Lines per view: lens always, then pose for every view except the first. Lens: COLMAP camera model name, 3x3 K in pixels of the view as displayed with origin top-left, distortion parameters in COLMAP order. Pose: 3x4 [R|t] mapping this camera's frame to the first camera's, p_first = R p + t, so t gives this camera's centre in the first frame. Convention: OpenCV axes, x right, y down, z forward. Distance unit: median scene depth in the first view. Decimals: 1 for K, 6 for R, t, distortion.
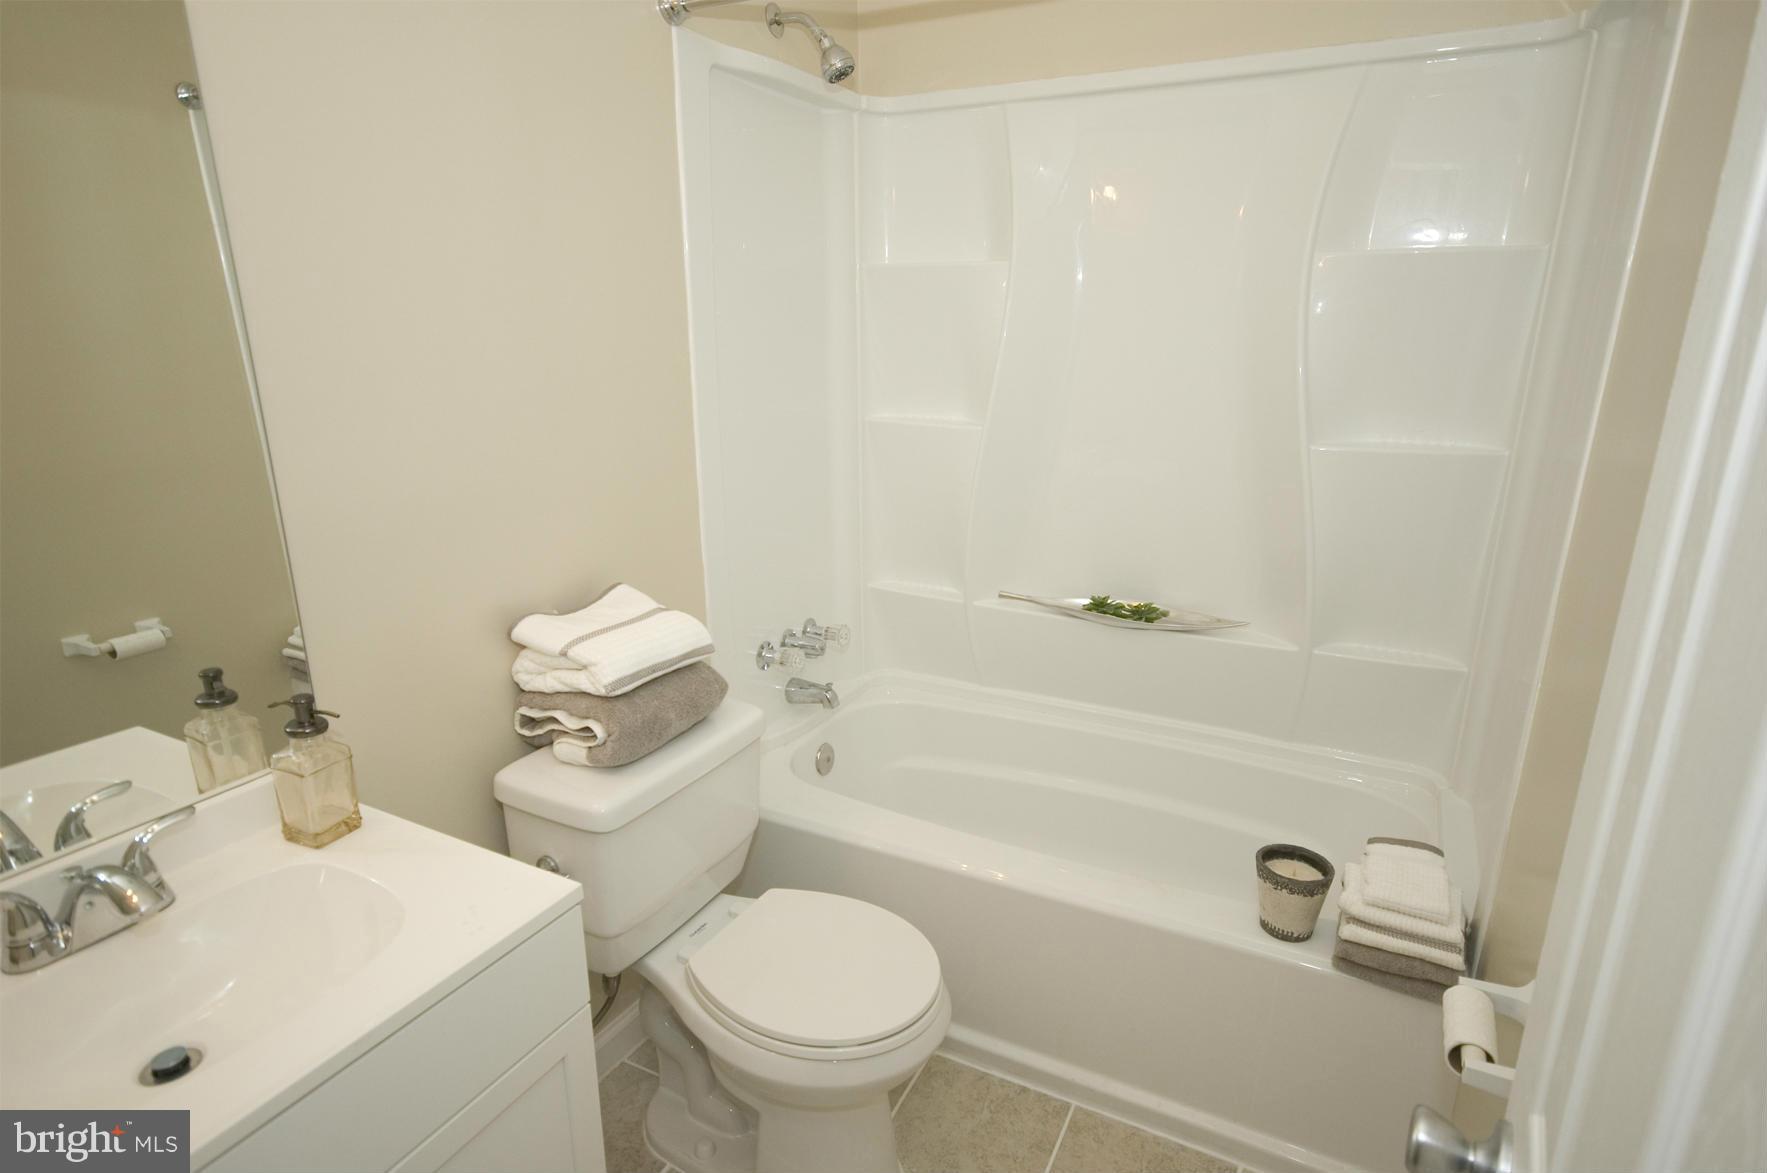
lens RADIAL K [[929.8, 0, 886.2], [0, 929.8, 588.0], [0, 0, 1]] dist [0.004177, 0.001857]
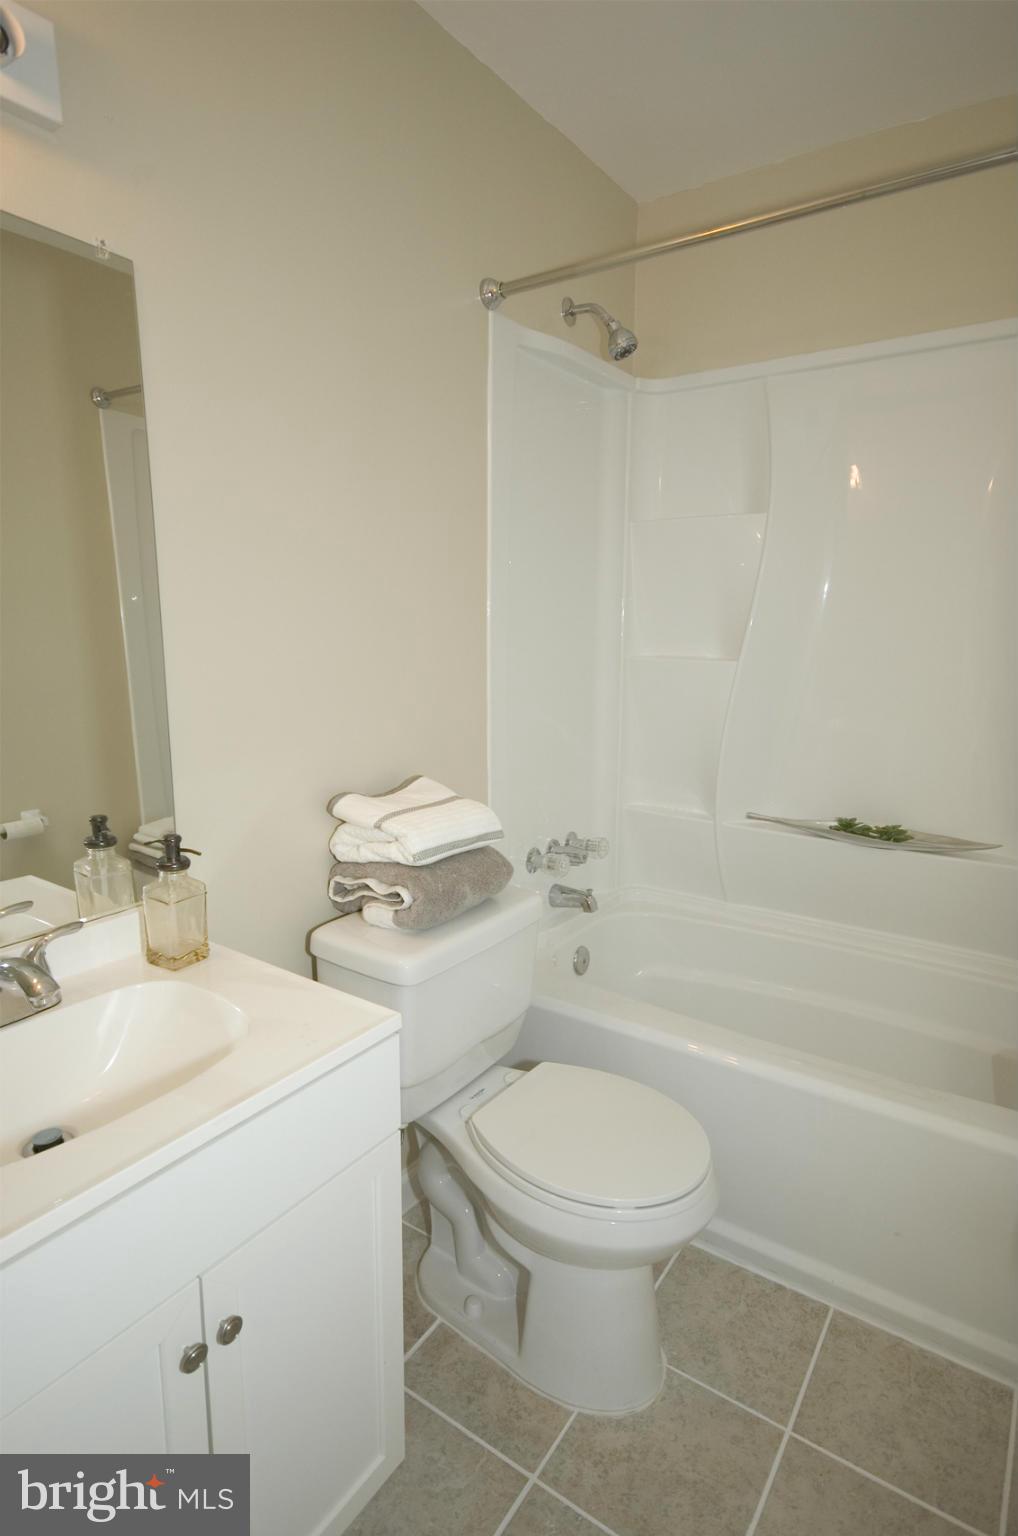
lens RADIAL K [[808.3, 0, 497.9], [0, 808.3, 774.9], [0, 0, 1]] dist [0.004177, 0.001857]
pose [[0.991018, 0.028676, -0.130614, -0.063453], [-0.040545, 0.995194, -0.089139, 0.076574], [0.127430, 0.093634, 0.987418, 0.032397]]
